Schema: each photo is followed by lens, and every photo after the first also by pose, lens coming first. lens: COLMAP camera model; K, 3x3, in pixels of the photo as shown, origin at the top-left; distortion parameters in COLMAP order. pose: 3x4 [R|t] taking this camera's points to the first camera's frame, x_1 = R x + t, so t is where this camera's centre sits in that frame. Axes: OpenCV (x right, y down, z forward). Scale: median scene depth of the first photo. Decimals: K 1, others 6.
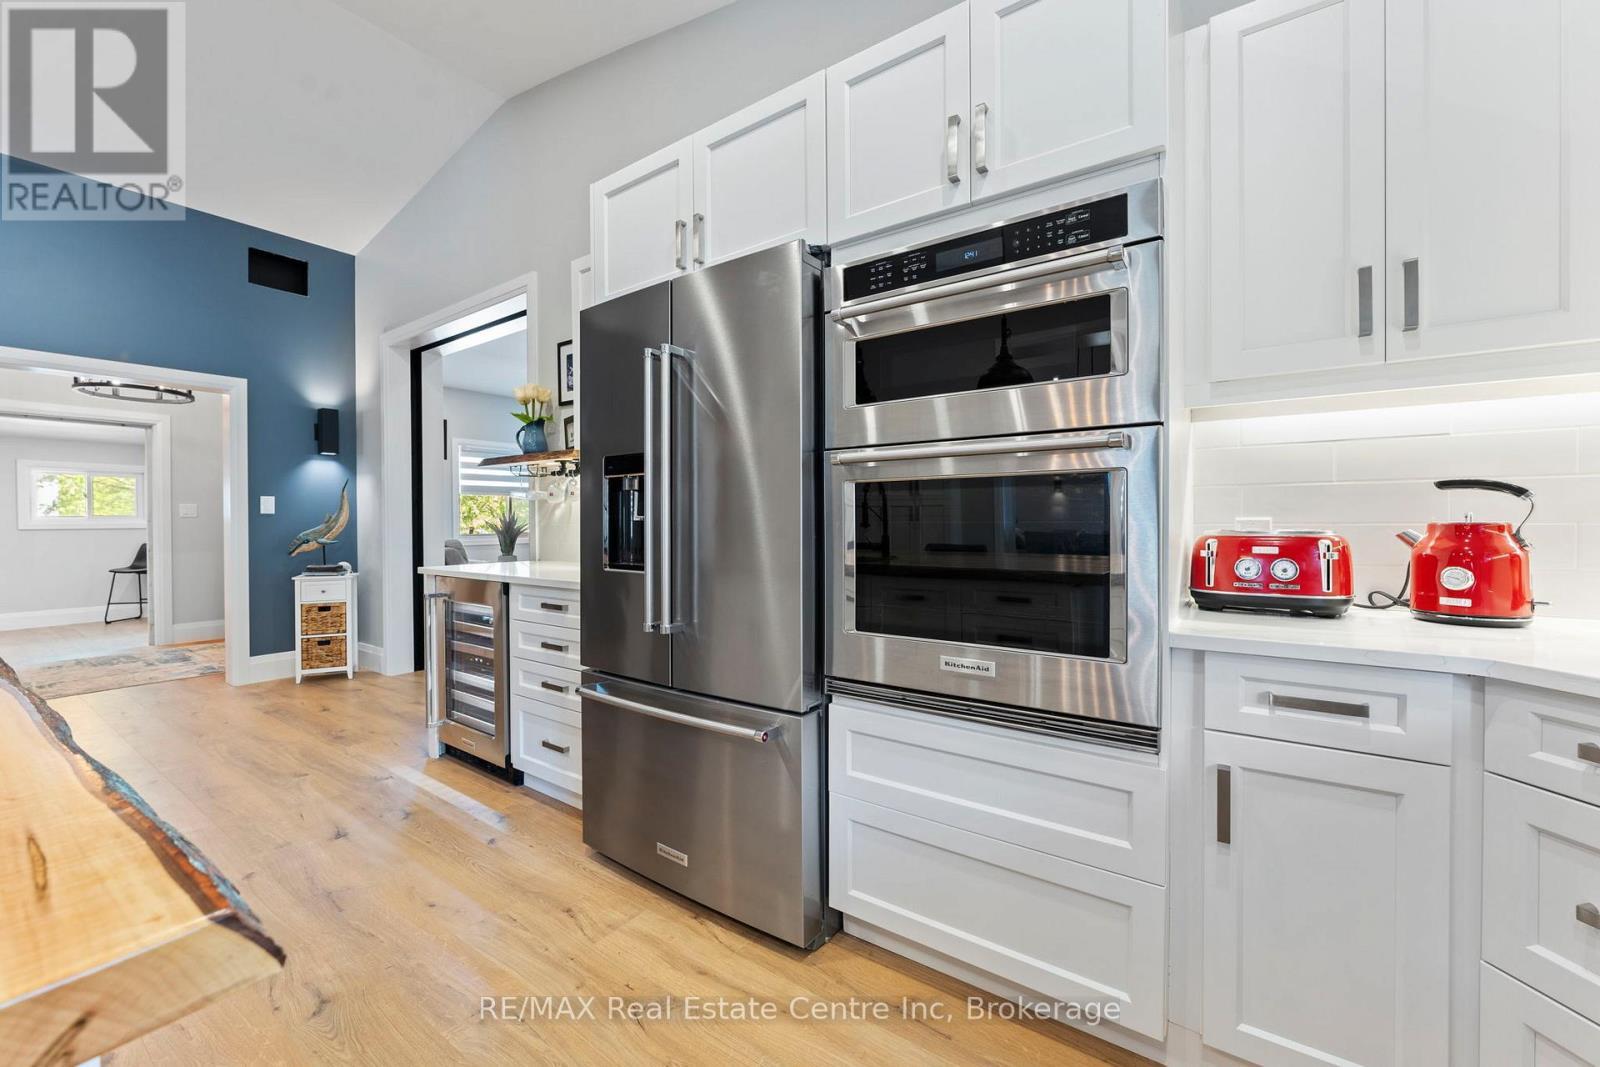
lens RADIAL K [[642.3, 0, 791.5], [0, 642.3, 526.9], [0, 0, 1]] dist [-0.009585, 0.001673]
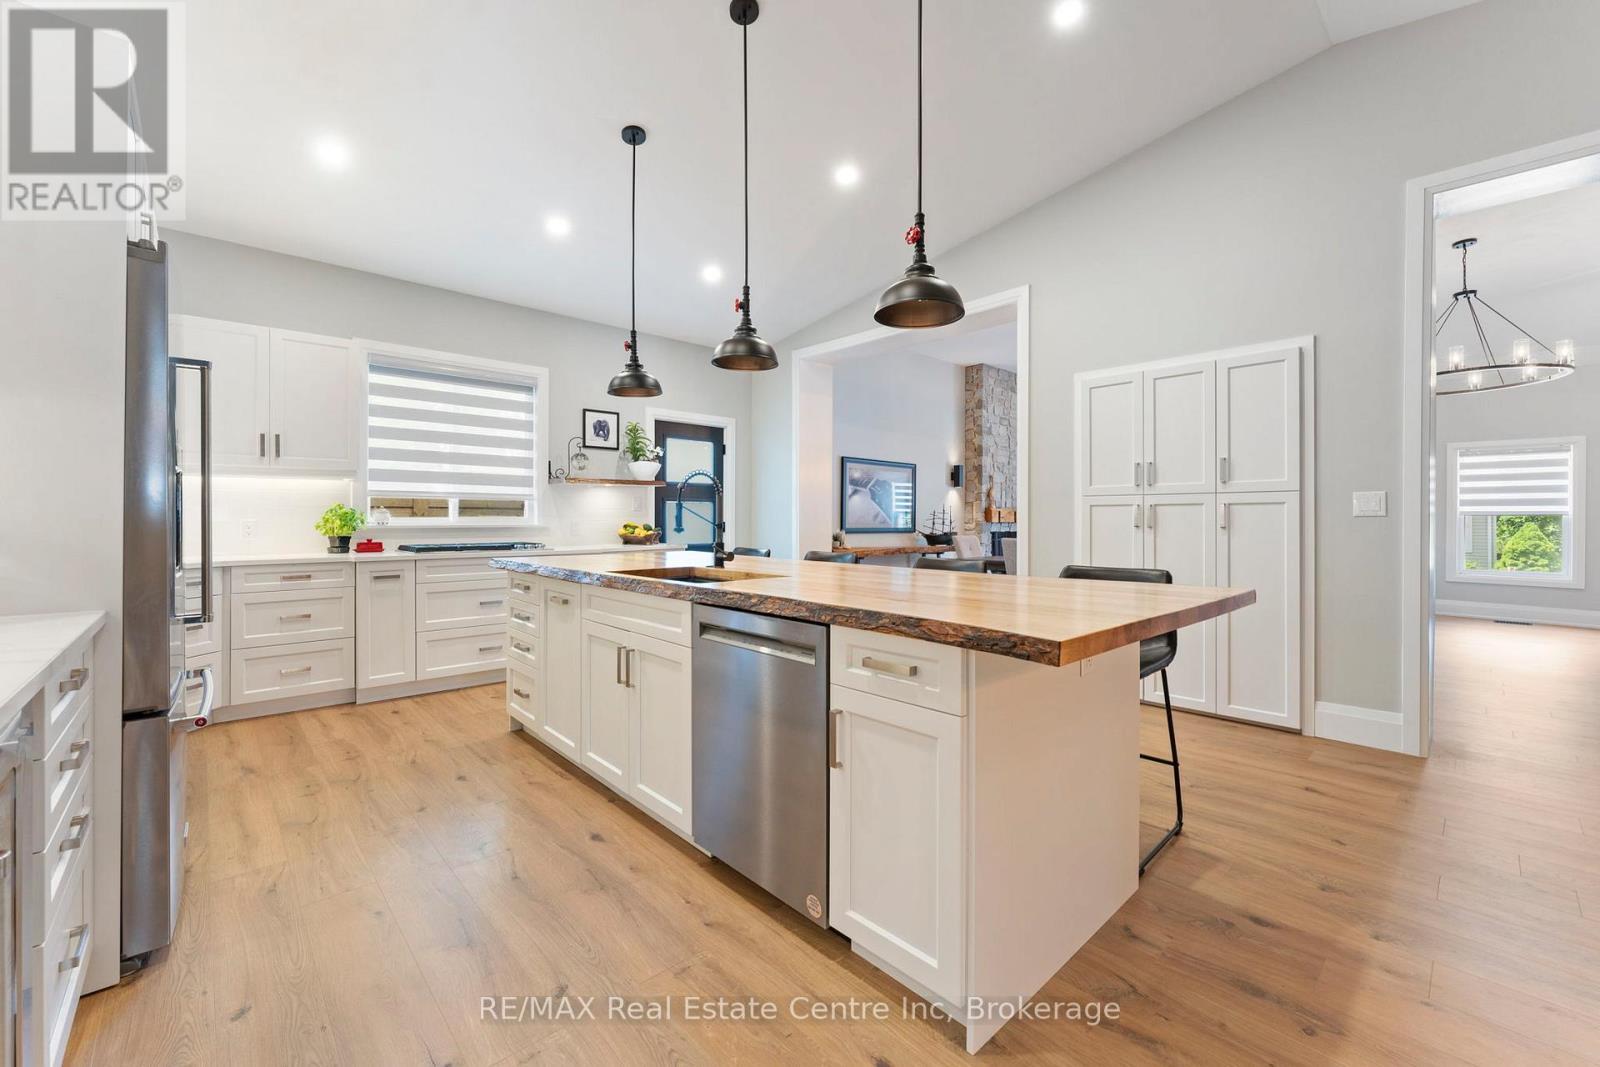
lens RADIAL K [[642.3, 0, 788.0], [0, 642.3, 528.4], [0, 0, 1]] dist [-0.009585, 0.001673]
pose [[-0.978457, 0.003375, 0.206421, -1.561630], [0.007834, 0.999753, 0.020788, -0.010355], [-0.206300, 0.021957, -0.978242, 2.050845]]
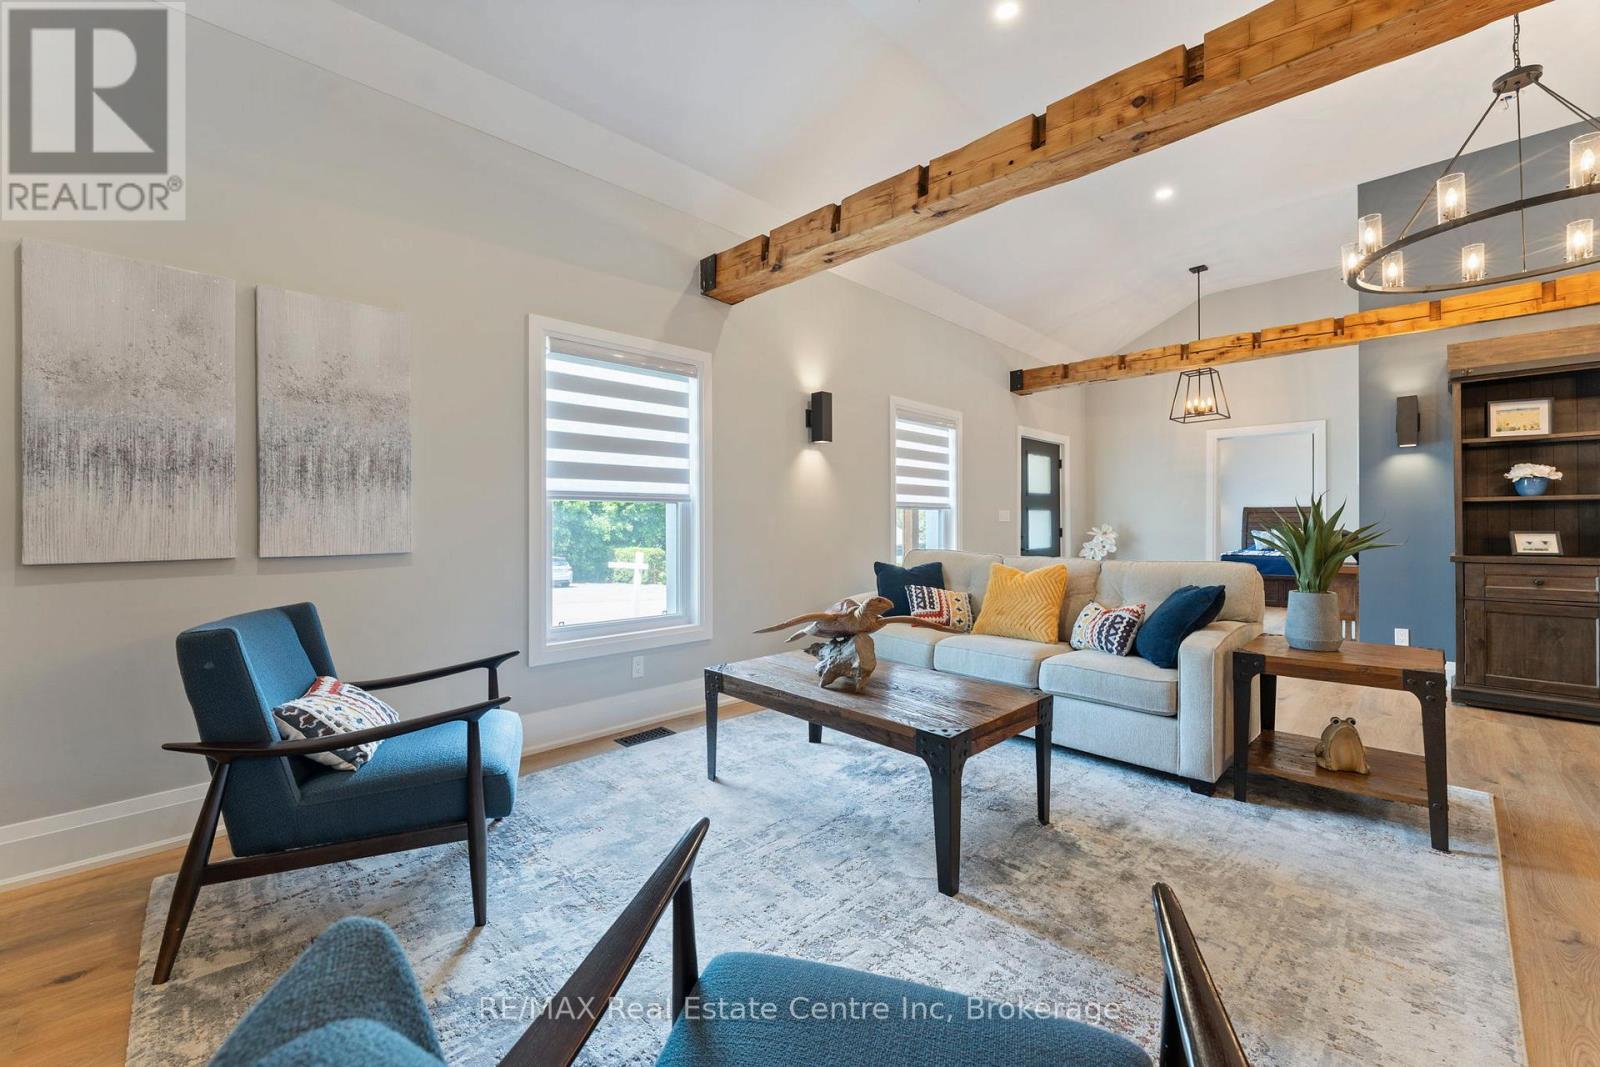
lens RADIAL K [[642.3, 0, 790.3], [0, 642.3, 523.3], [0, 0, 1]] dist [-0.009585, 0.001673]
pose [[-0.179382, 0.009365, -0.983735, -2.278533], [-0.005122, 0.999932, 0.010453, 0.079178], [0.983766, 0.006914, -0.179322, -3.626530]]
